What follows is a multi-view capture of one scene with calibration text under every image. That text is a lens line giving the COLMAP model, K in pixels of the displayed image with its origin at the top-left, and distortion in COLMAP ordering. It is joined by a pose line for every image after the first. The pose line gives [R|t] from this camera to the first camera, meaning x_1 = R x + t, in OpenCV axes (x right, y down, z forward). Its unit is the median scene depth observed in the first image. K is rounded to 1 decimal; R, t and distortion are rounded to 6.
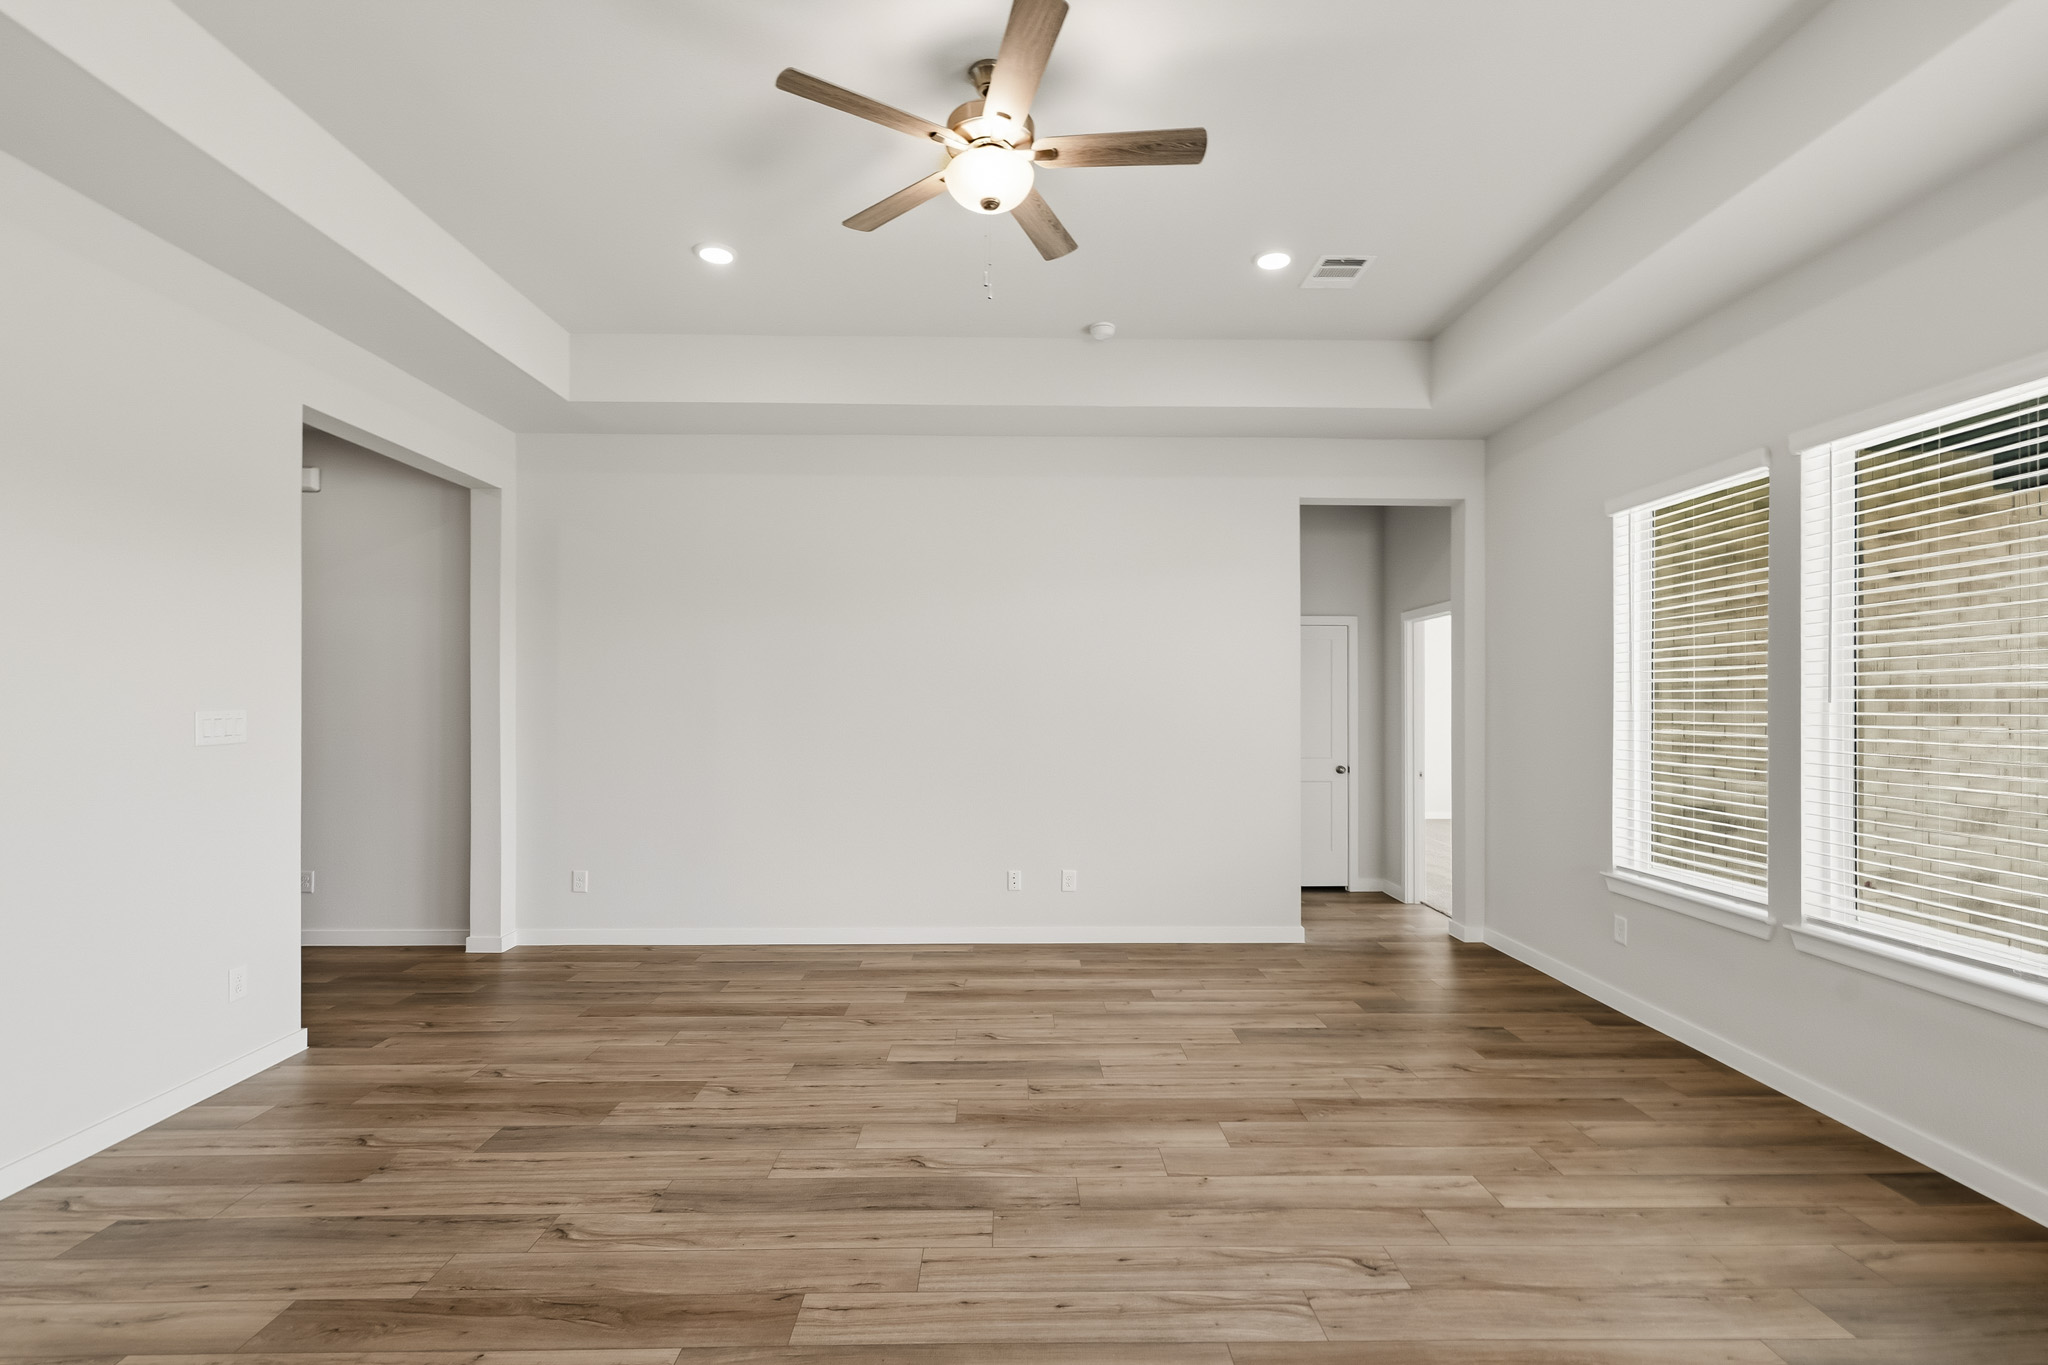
lens RADIAL K [[903.7, 0, 1025.4], [0, 903.7, 704.4], [0, 0, 1]] dist [0.000673, 0.000203]
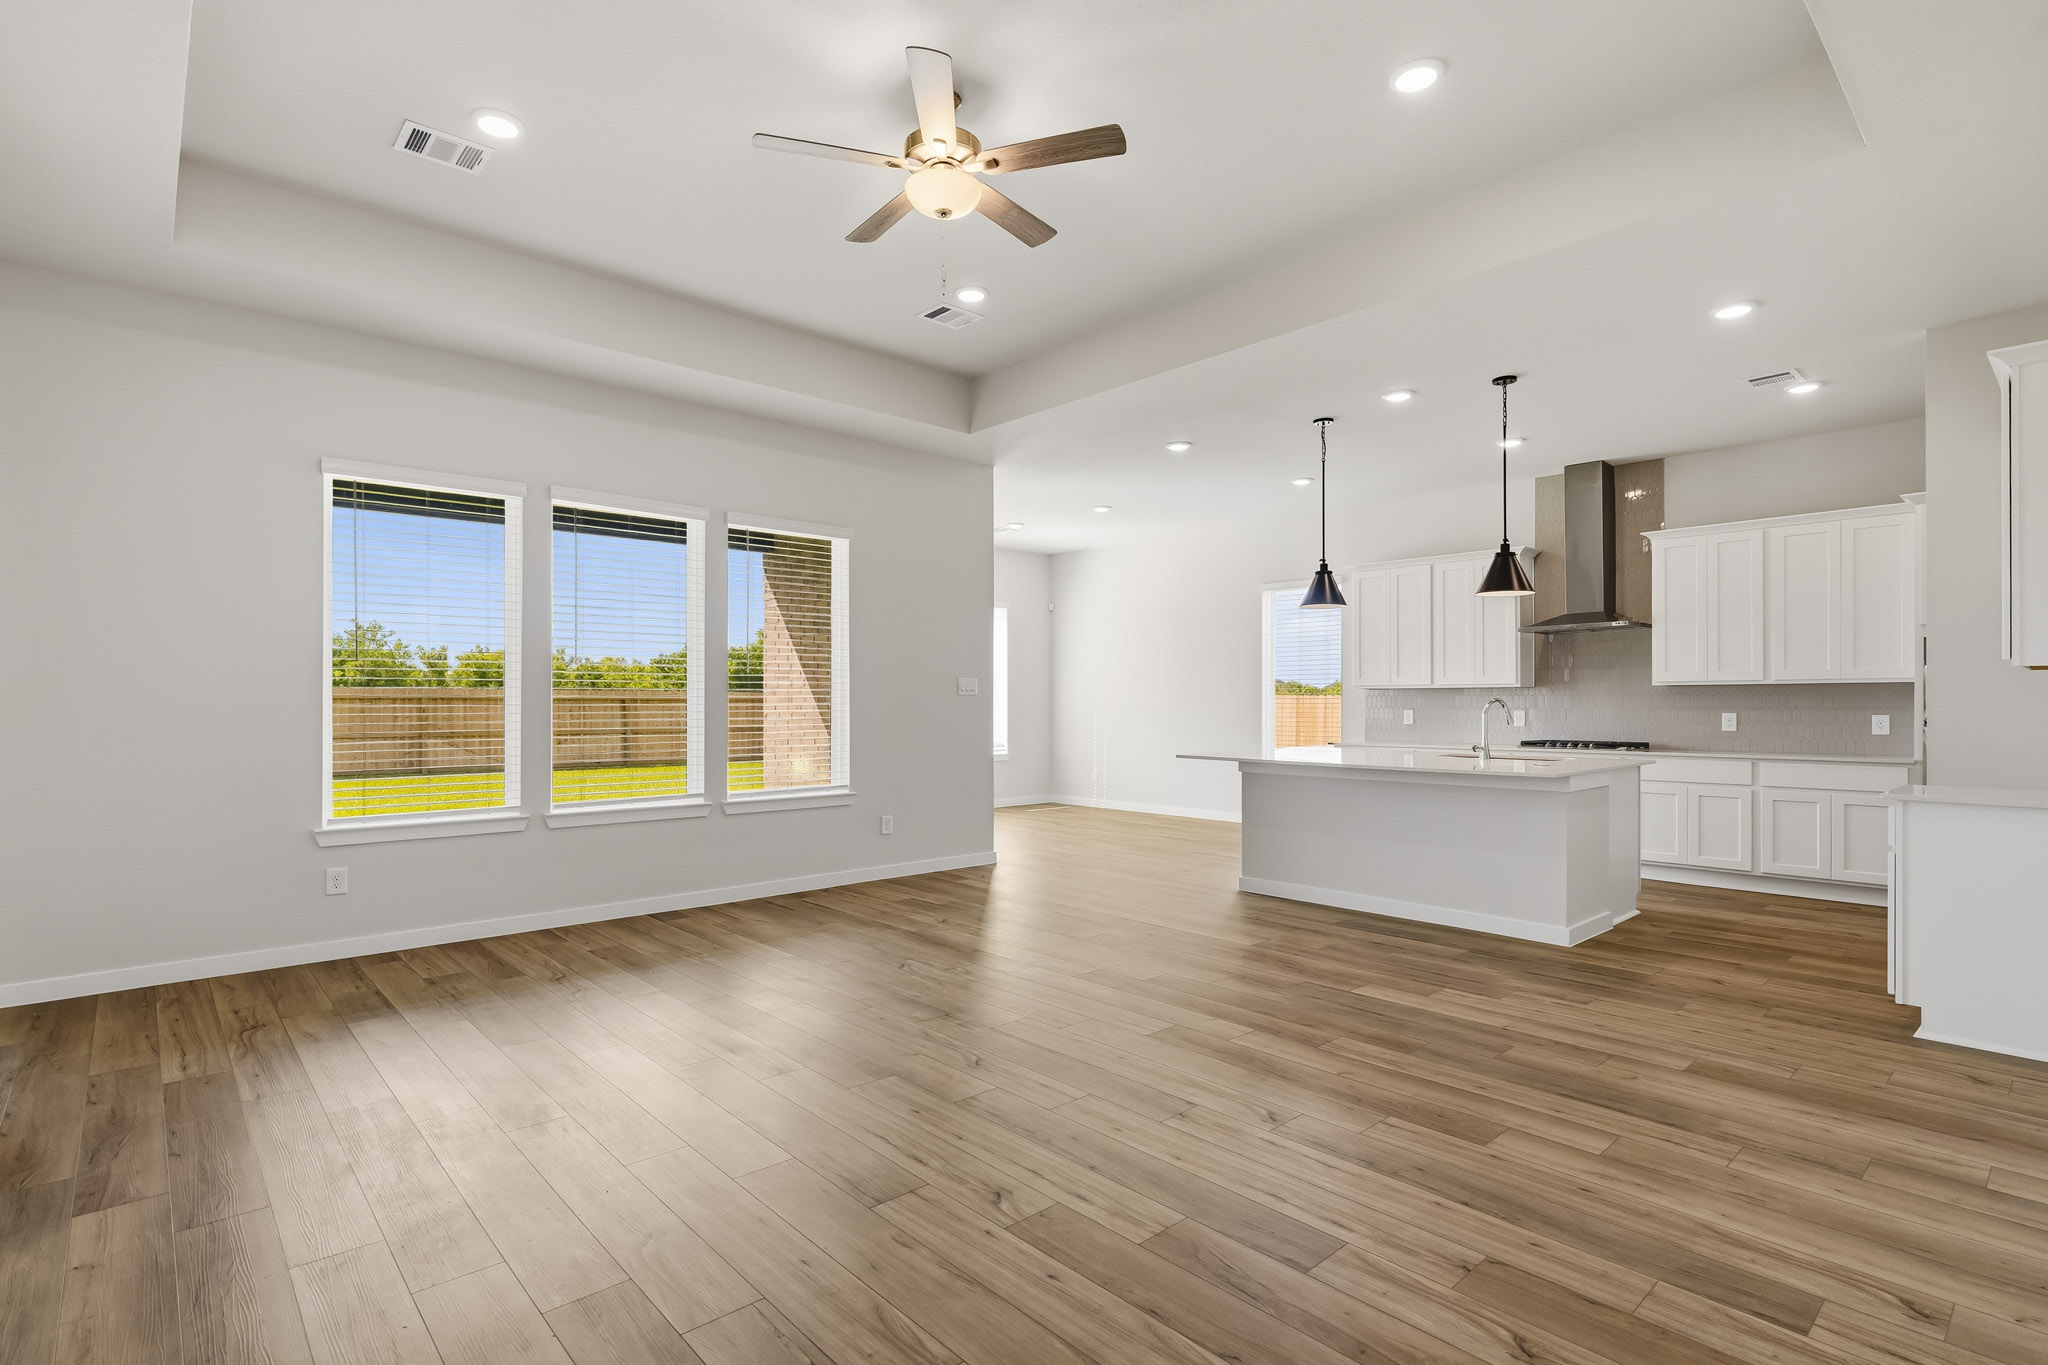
lens RADIAL K [[986.2, 0, 1026.1], [0, 986.2, 699.3], [0, 0, 1]] dist [0.002816, -0.000137]
pose [[-0.659782, 0.004060, 0.751446, -0.952035], [0.001968, 0.999991, -0.003674, 0.068590], [-0.751455, -0.000945, -0.659784, 1.576555]]
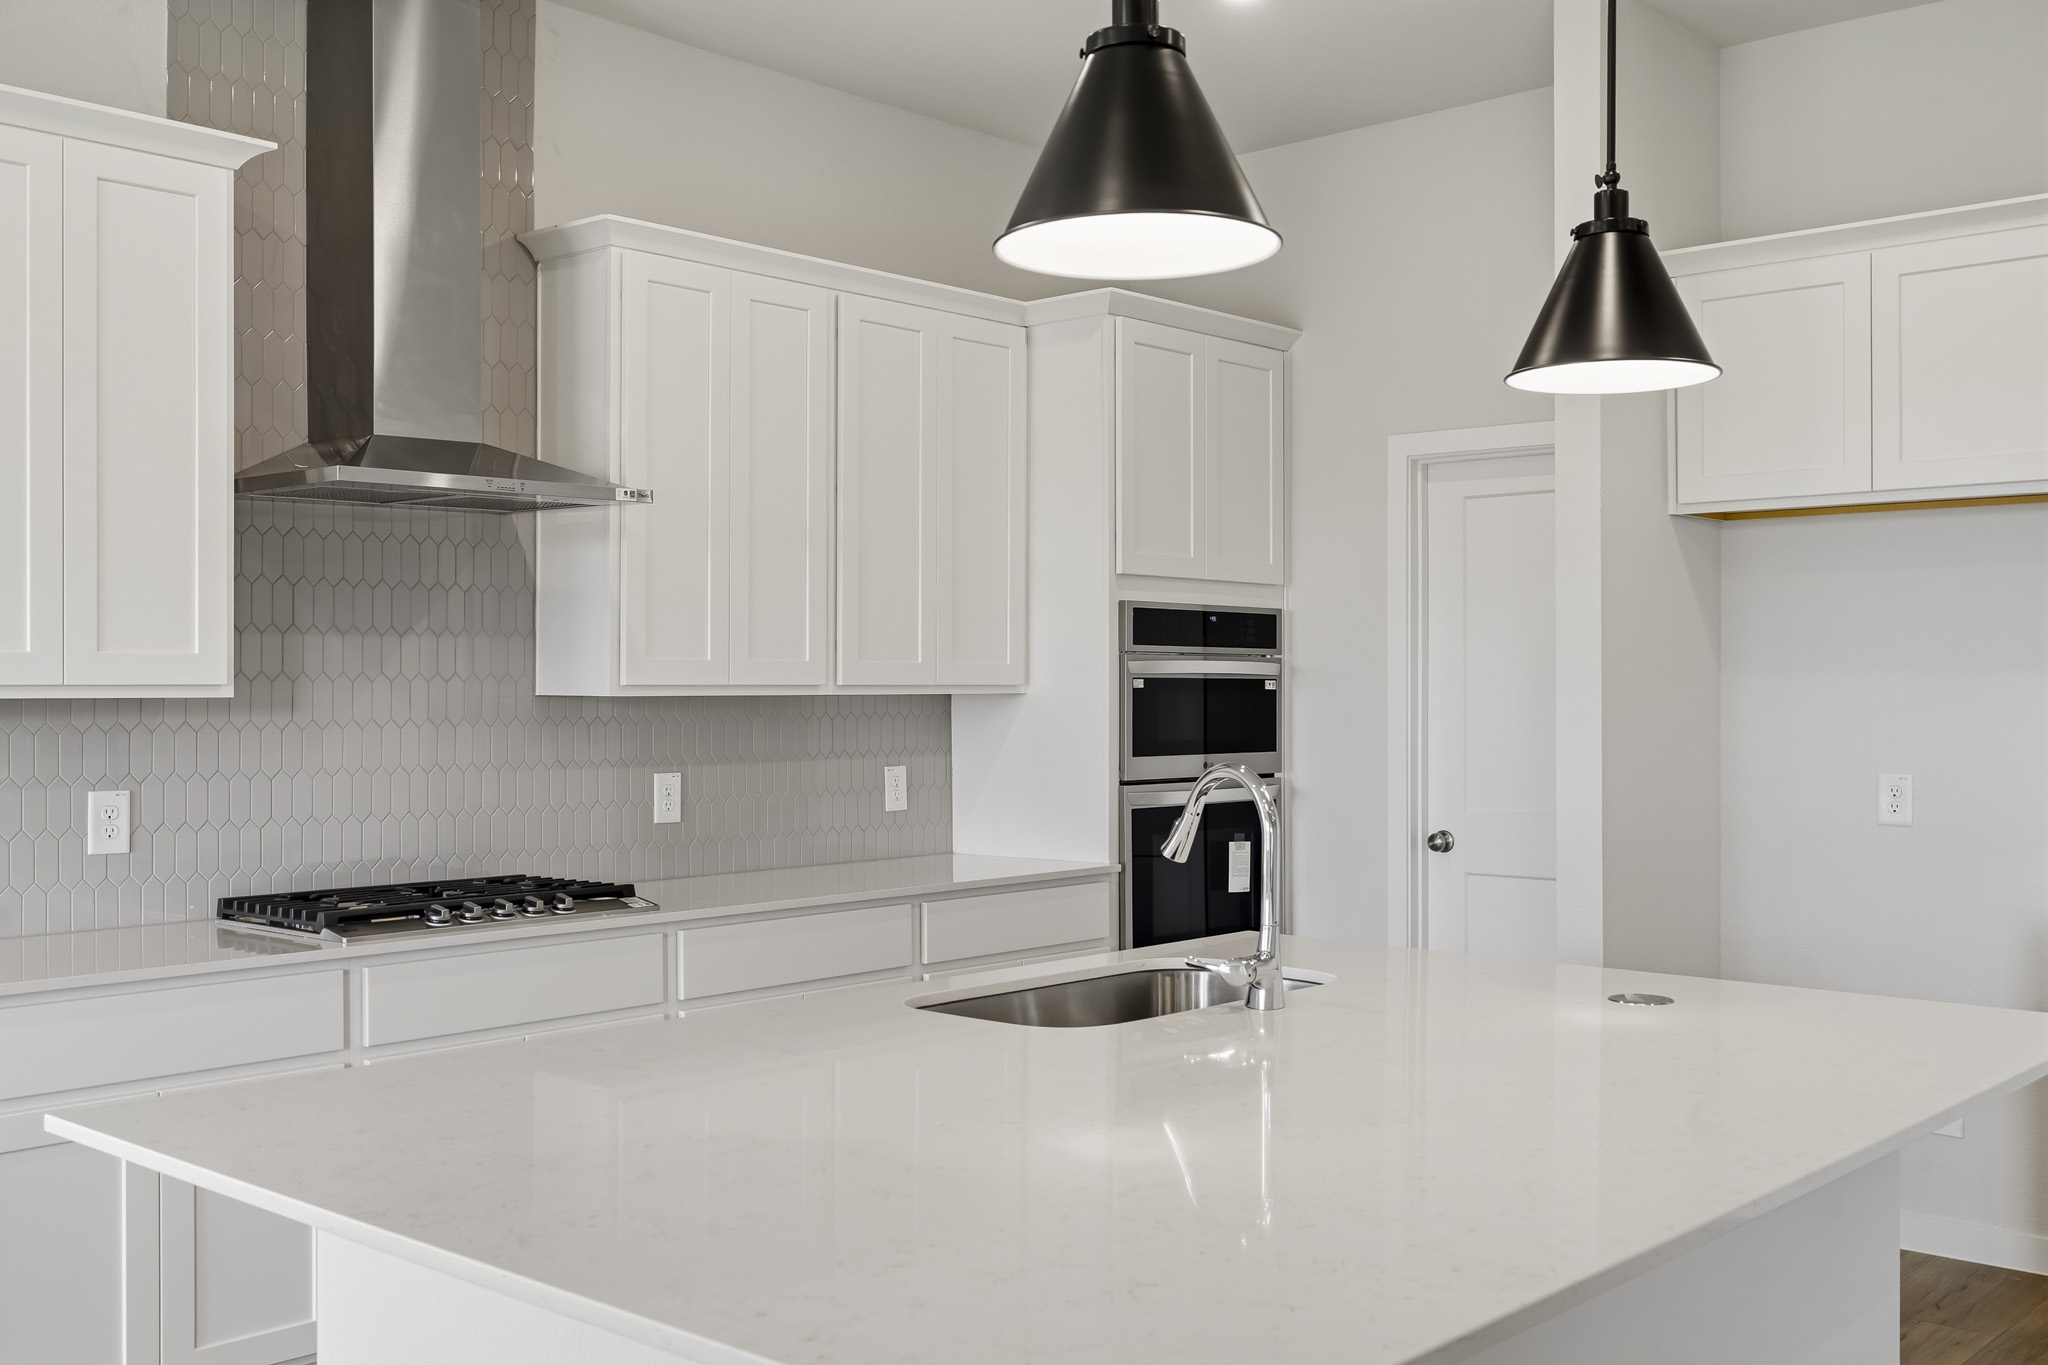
lens RADIAL K [[2011.3, 0, 1022.1], [0, 2011.3, 642.5], [0, 0, 1]] dist [-0.005124, 0.003989]
pose [[-0.680985, -0.015462, -0.732134, 0.705297], [0.001032, 0.999756, -0.022074, 0.023906], [0.732296, -0.015788, -0.680803, 0.224891]]
